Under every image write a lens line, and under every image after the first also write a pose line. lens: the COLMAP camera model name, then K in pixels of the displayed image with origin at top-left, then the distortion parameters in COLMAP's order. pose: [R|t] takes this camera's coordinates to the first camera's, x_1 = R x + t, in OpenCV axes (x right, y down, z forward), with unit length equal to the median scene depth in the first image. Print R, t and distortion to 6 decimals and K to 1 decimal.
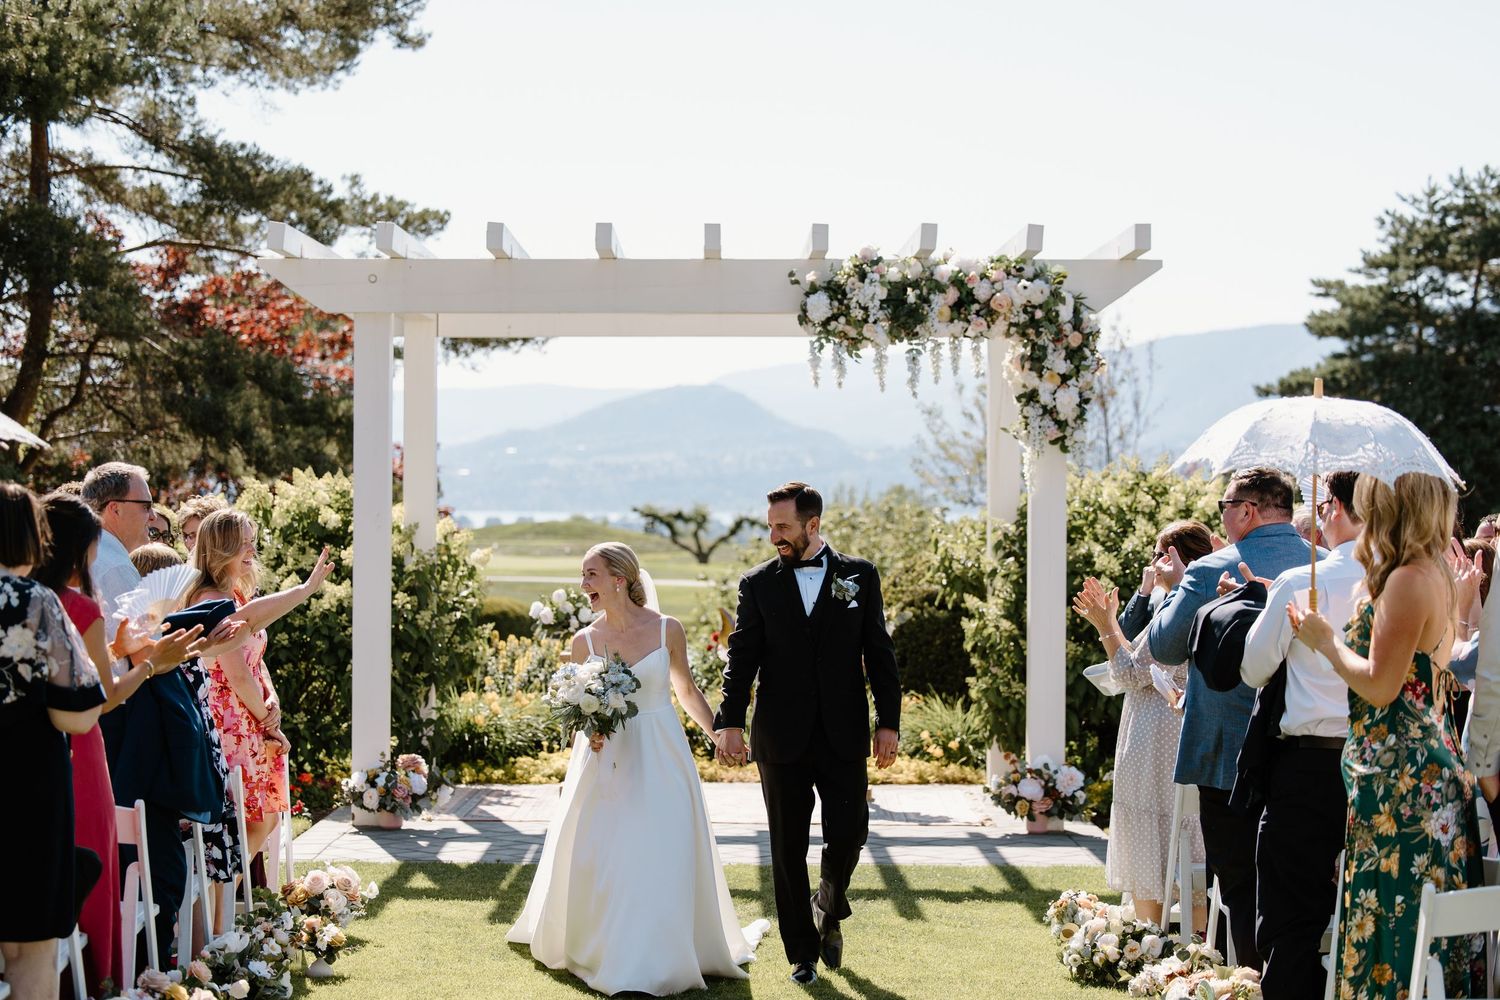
lens RADIAL K [[3103.3, 0, 738.8], [0, 3103.3, 491.2], [0, 0, 1]] dist [0.000146, 0.000000]
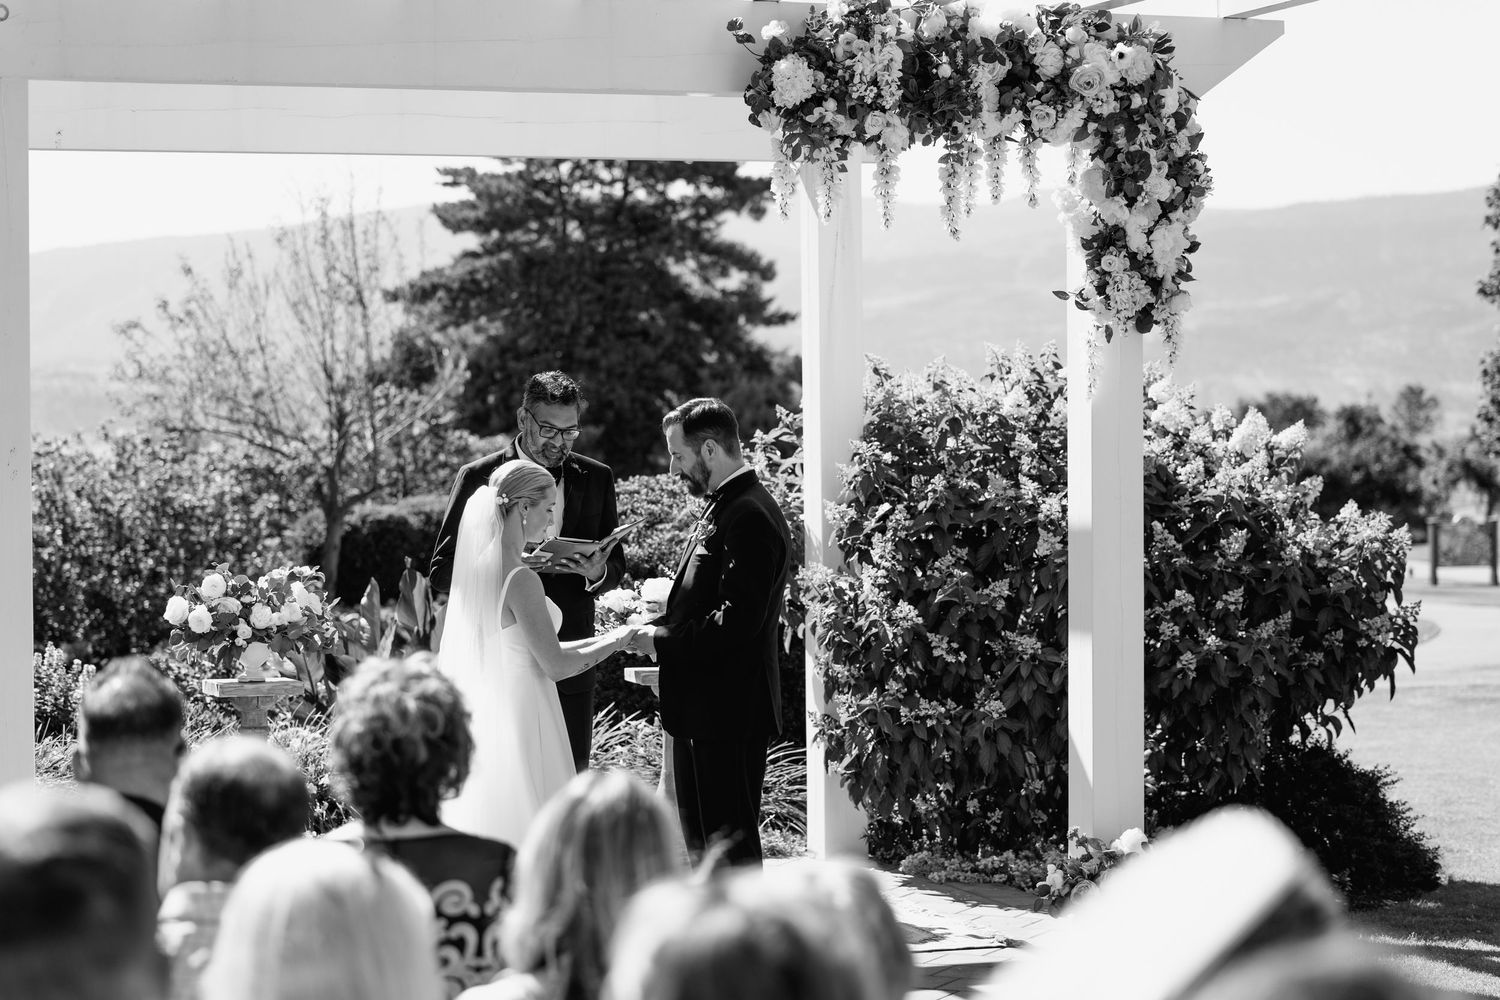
lens RADIAL K [[3422.6, 0, 746.8], [0, 3422.6, 495.3], [0, 0, 1]] dist [-0.084055, 0.000000]
pose [[0.944771, -0.018904, 0.327186, -0.191315], [0.011606, 0.999639, 0.024243, 0.002500], [-0.327526, -0.019107, 0.944649, 0.392736]]
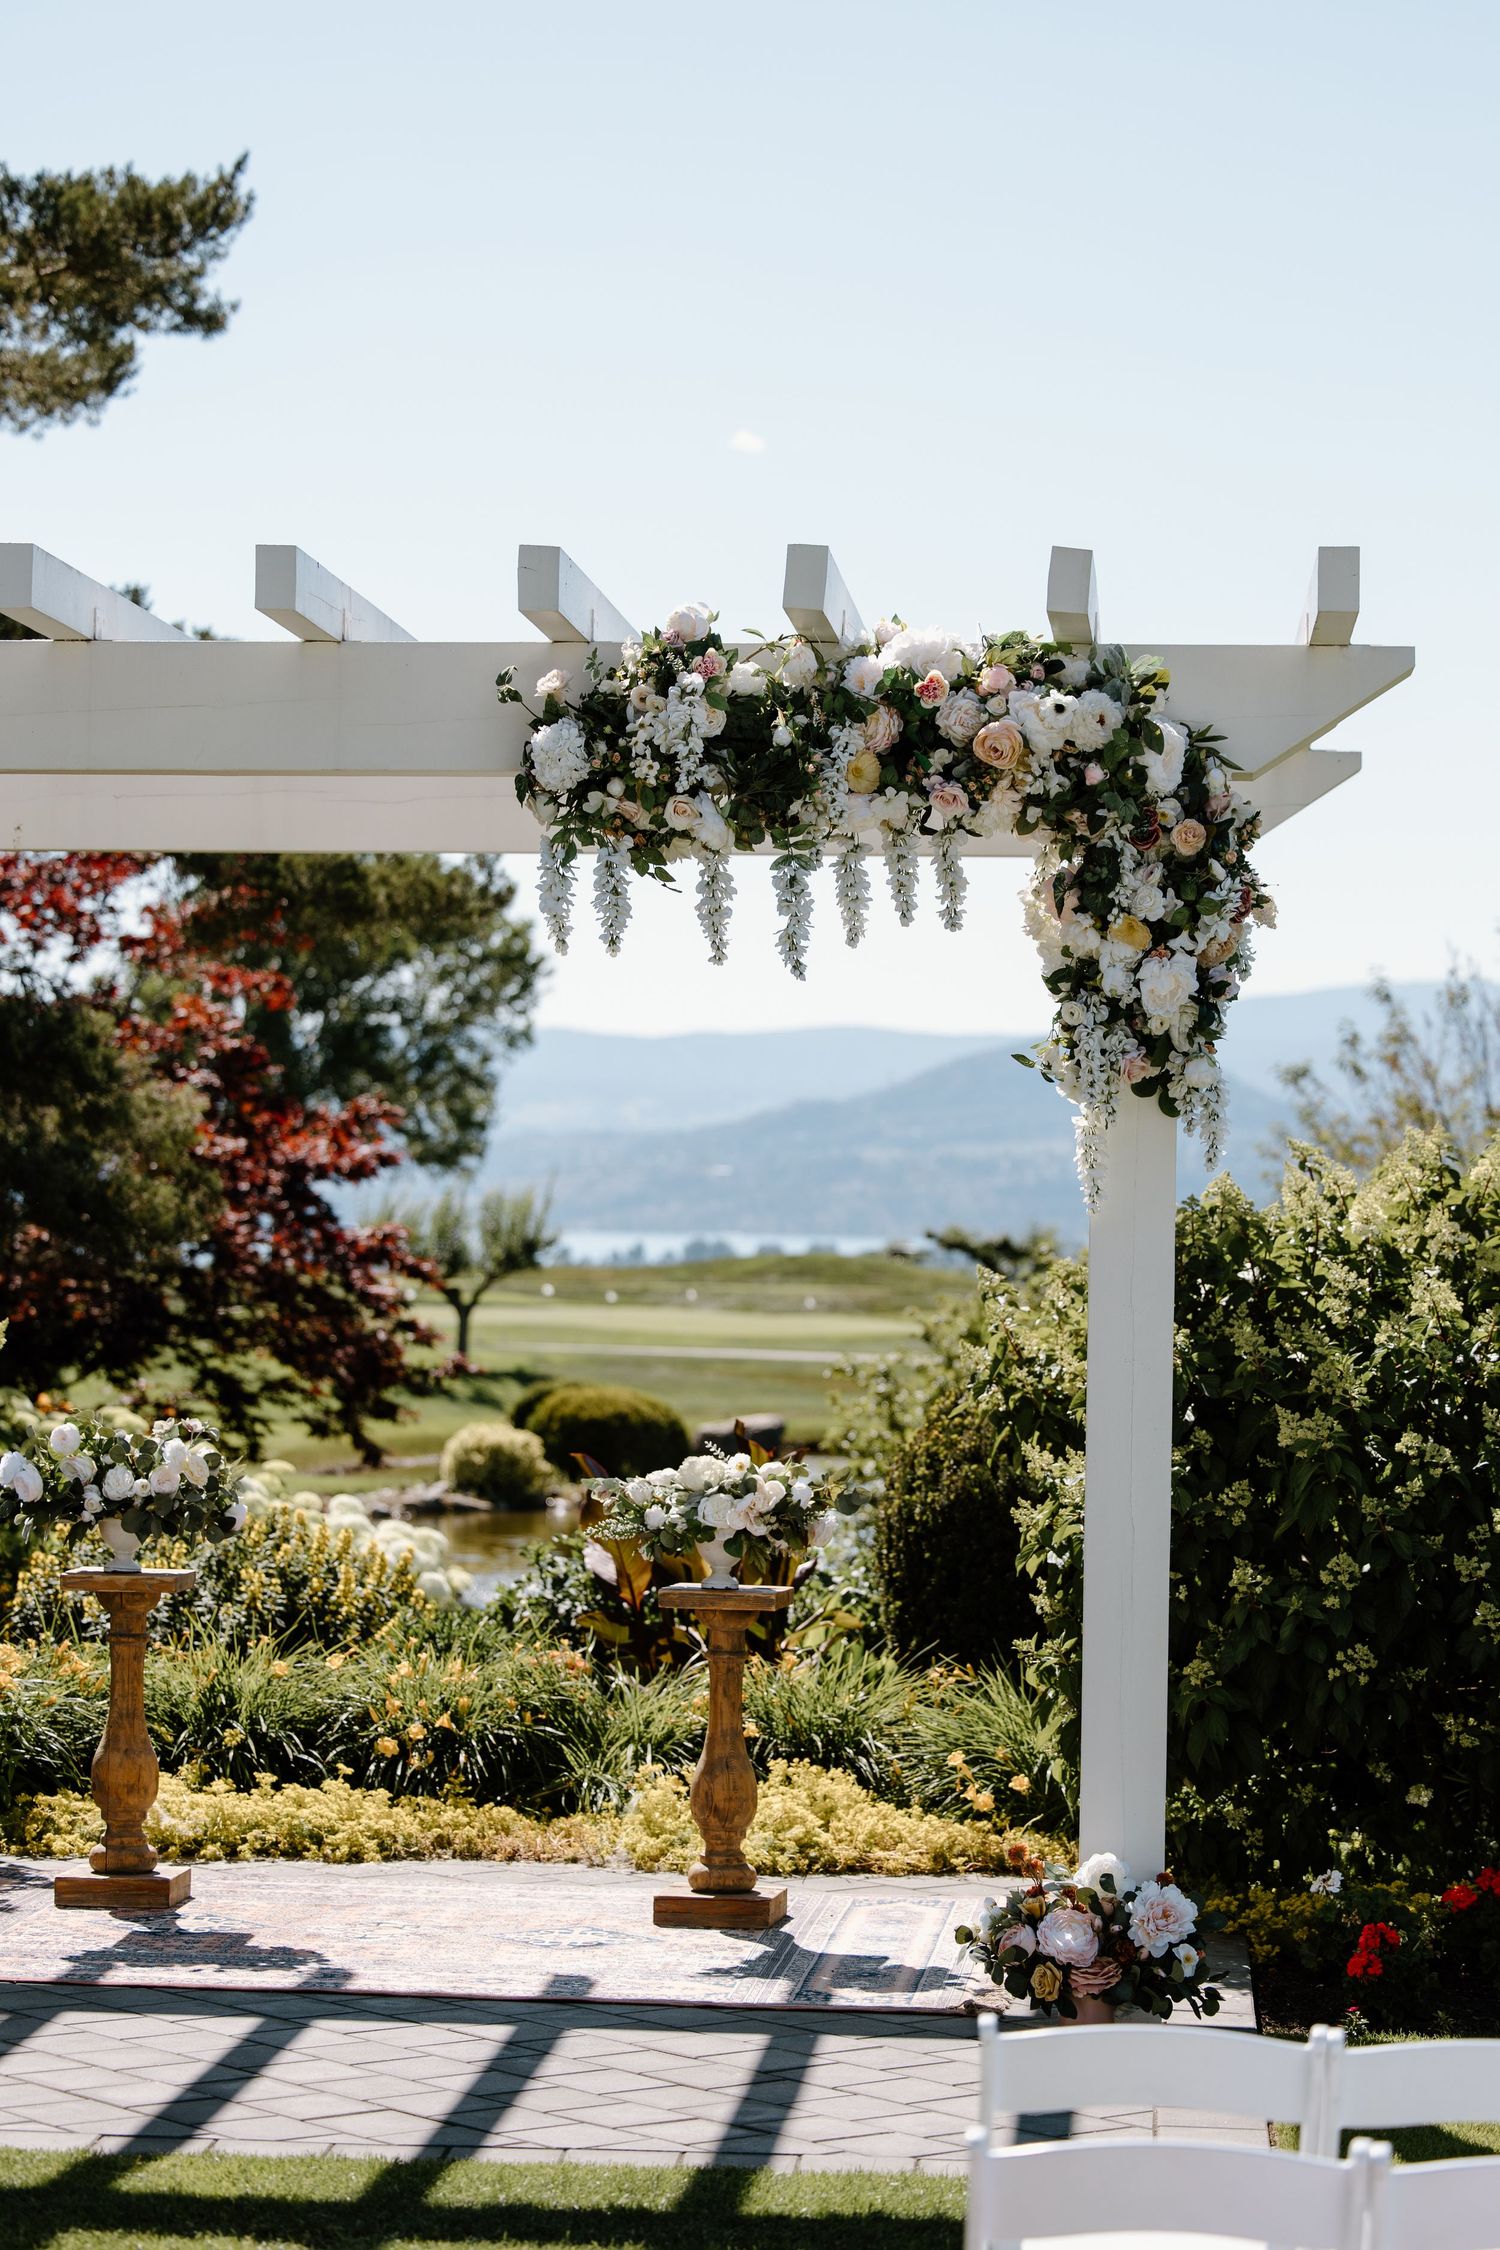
lens RADIAL K [[5133.9, 0, 750.2], [0, 5133.9, 1138.2], [0, 0, 1]] dist [-0.084055, 0.000000]
pose [[0.996599, 0.008734, -0.081945, 0.106075], [-0.009789, 0.999874, -0.012475, -0.000351], [0.081826, 0.013234, 0.996559, 0.321206]]
